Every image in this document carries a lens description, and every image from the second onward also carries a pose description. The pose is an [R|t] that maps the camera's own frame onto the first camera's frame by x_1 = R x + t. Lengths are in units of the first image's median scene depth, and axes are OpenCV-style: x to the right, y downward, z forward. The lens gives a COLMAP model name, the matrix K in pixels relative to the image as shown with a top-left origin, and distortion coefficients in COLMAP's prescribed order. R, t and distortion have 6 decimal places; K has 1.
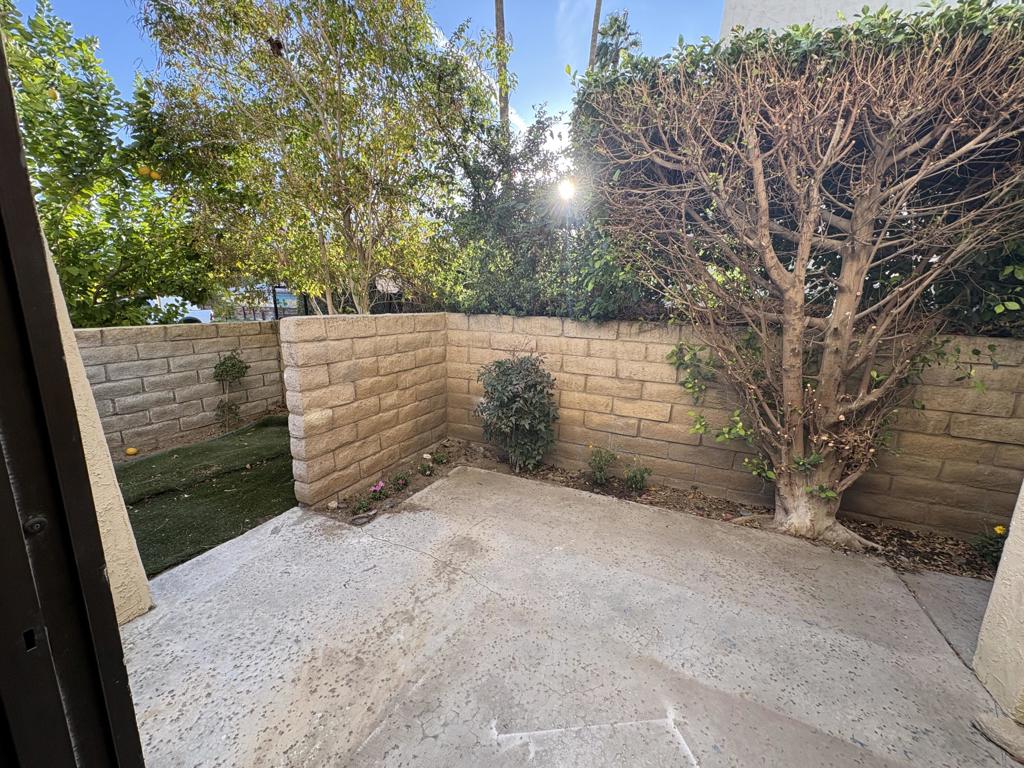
lens RADIAL K [[408.2, 0, 509.0], [0, 408.2, 382.5], [0, 0, 1]] dist [0.000626, 0.000000]
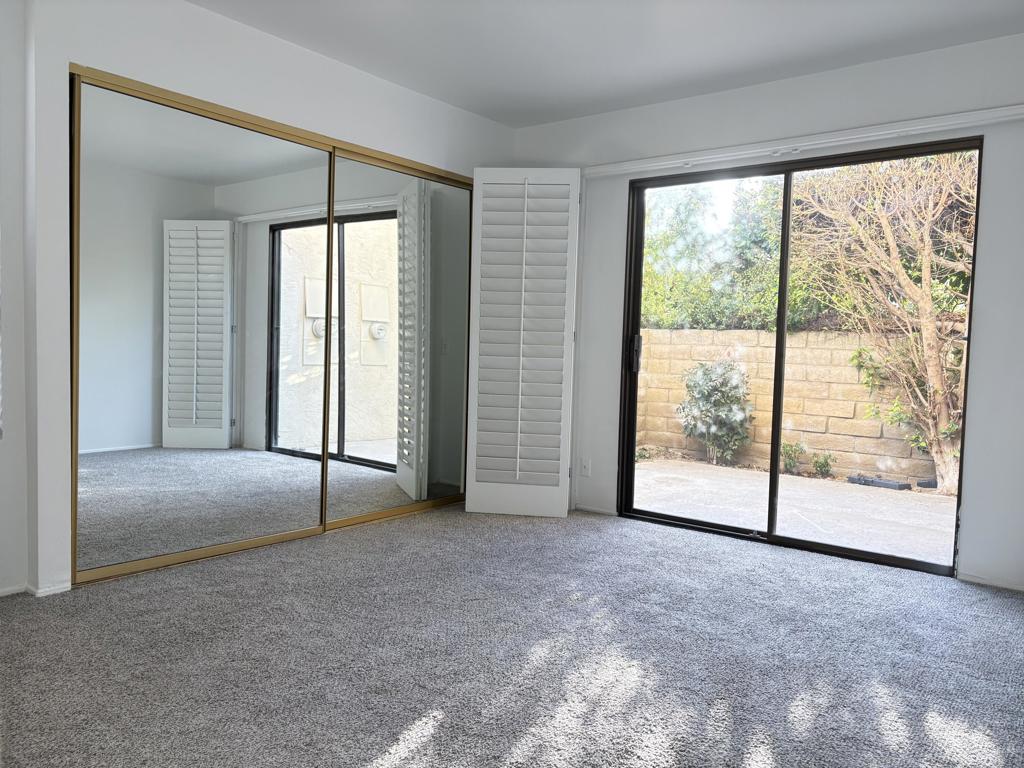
lens RADIAL K [[778.4, 0, 513.4], [0, 778.4, 385.6], [0, 0, 1]] dist [0.031803, -0.001213]
pose [[0.972184, 0.022402, -0.233144, -0.024099], [-0.057587, 0.987721, -0.145227, 0.387122], [0.227028, 0.154613, 0.961537, -1.356242]]
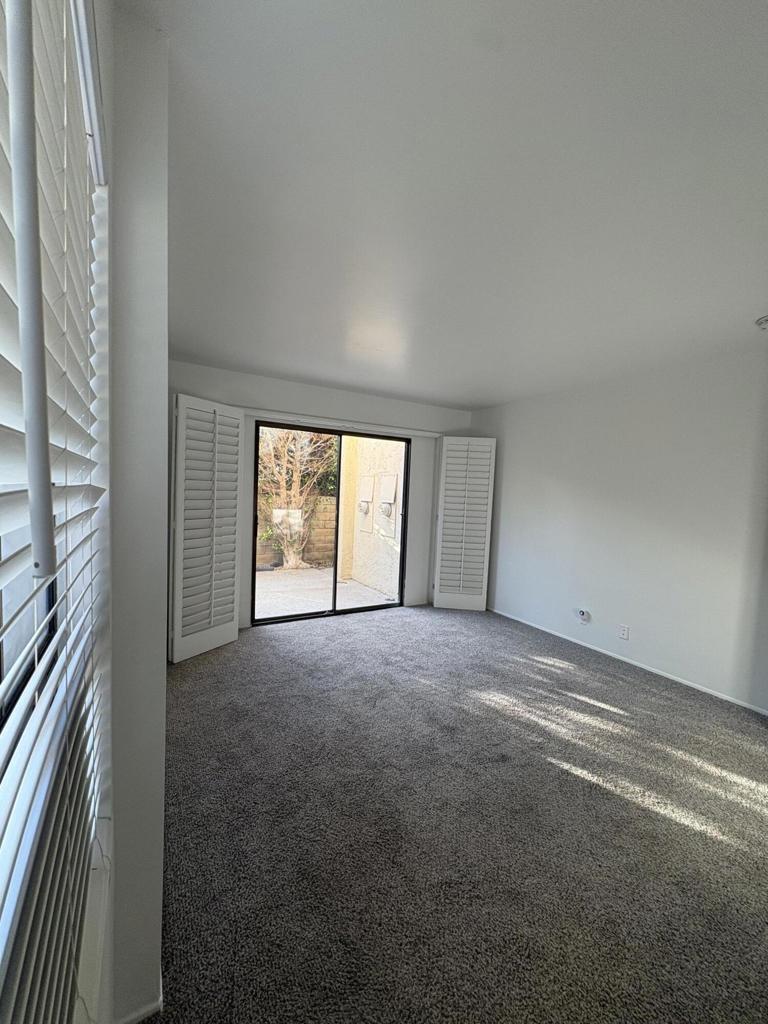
lens RADIAL K [[408.2, 0, 383.5], [0, 408.2, 510.4], [0, 0, 1]] dist [0.000626, 0.000000]
pose [[0.580475, -0.038526, 0.813366, -0.957043], [0.131081, 0.990274, -0.046643, 0.159887], [-0.803658, 0.133692, 0.579879, -0.946051]]
